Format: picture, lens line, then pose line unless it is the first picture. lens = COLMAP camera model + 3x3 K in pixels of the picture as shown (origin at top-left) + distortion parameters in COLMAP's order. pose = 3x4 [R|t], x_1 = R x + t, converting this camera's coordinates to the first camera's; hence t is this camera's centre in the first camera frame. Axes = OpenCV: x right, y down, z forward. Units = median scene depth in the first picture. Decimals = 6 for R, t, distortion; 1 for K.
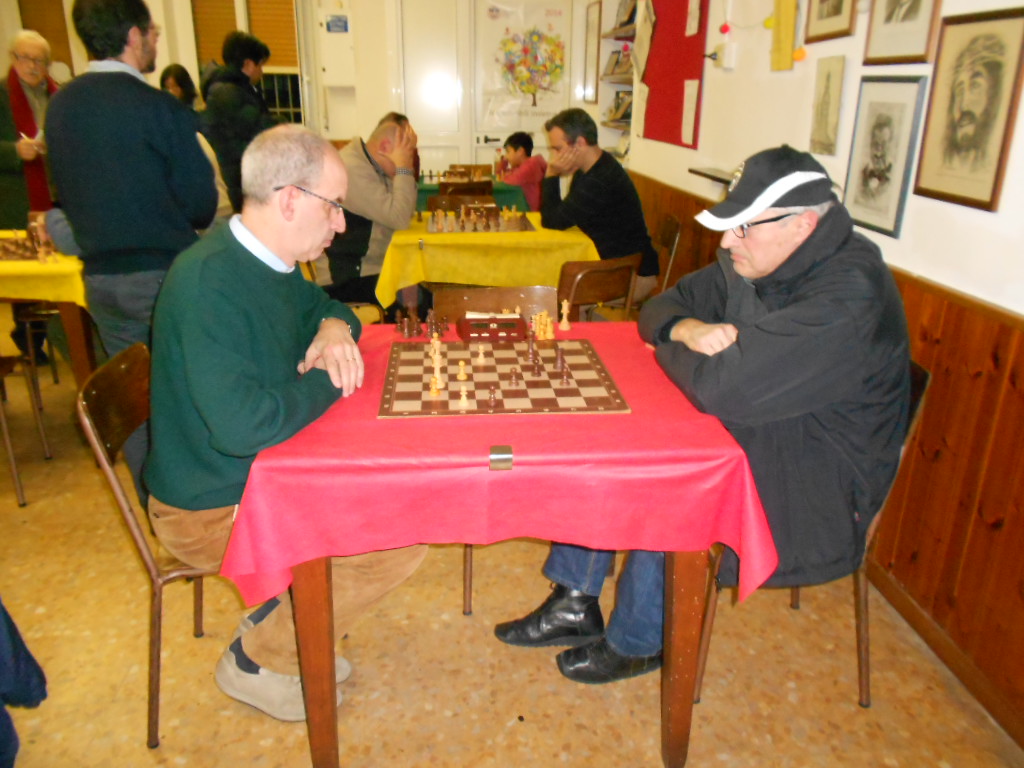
lens RADIAL K [[828.1, 0, 510.9], [0, 828.1, 404.6], [0, 0, 1]] dist [0.083270, -0.052595]
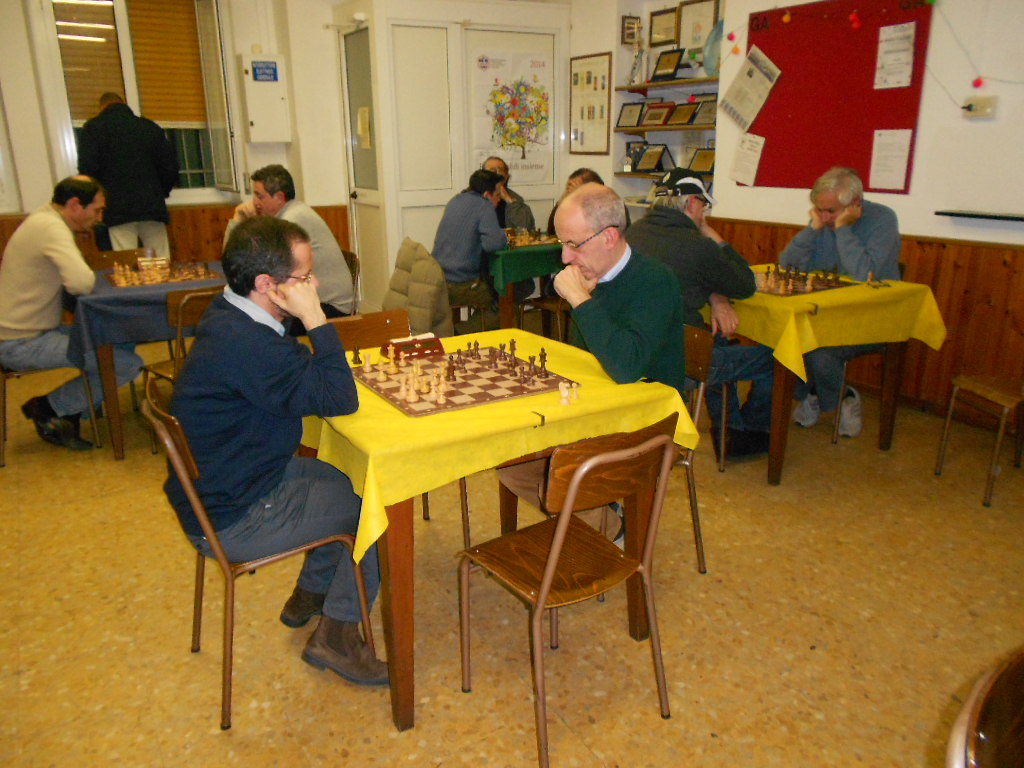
lens RADIAL K [[828.1, 0, 510.9], [0, 828.1, 404.6], [0, 0, 1]] dist [0.083270, -0.052595]
pose [[0.904806, -0.143935, 0.400760, -1.270447], [0.163035, 0.986524, -0.013773, -0.212653], [-0.393377, 0.077799, 0.916079, 0.475737]]
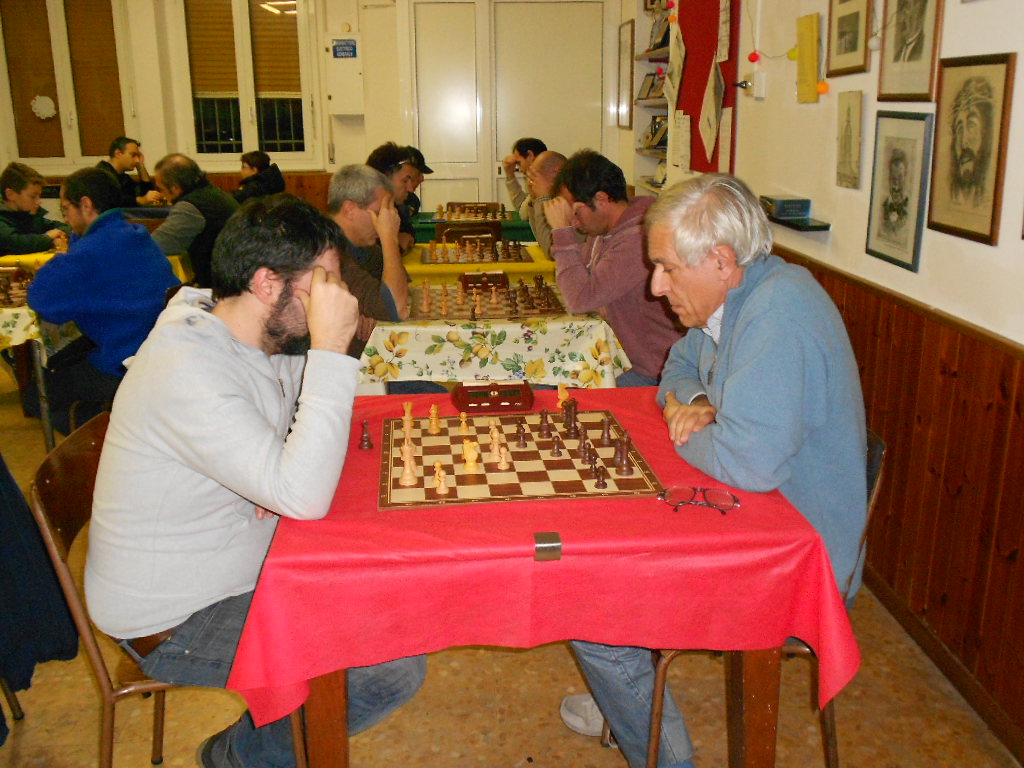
lens RADIAL K [[1011.5, 0, 512.0], [0, 1011.5, 384.0], [0, 0, 1]] dist [0.141199, -0.251786]
pose [[0.999461, -0.004683, -0.032499, 0.029134], [0.001591, 0.995521, -0.094525, 0.048383], [0.032796, 0.094422, 0.994992, -0.208284]]
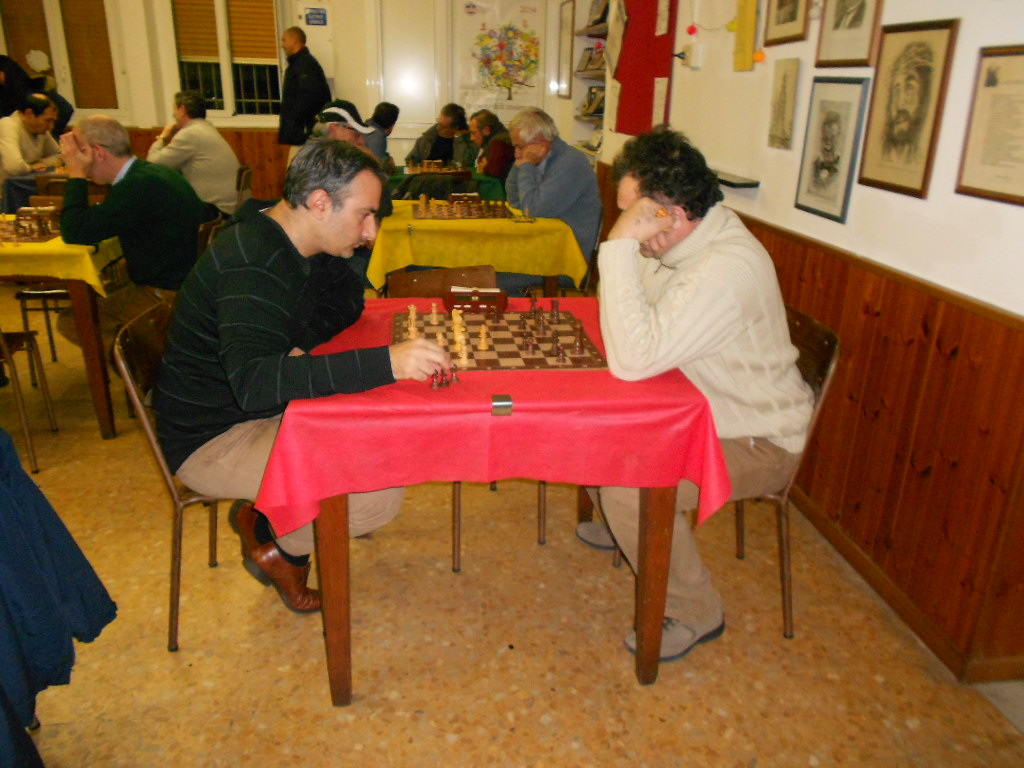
lens RADIAL K [[828.1, 0, 510.9], [0, 828.1, 404.6], [0, 0, 1]] dist [0.083270, -0.052595]
pose [[0.999358, -0.001272, 0.035807, -0.025512], [0.001028, 0.999976, 0.006841, 0.037708], [-0.035815, -0.006800, 0.999335, -0.107824]]
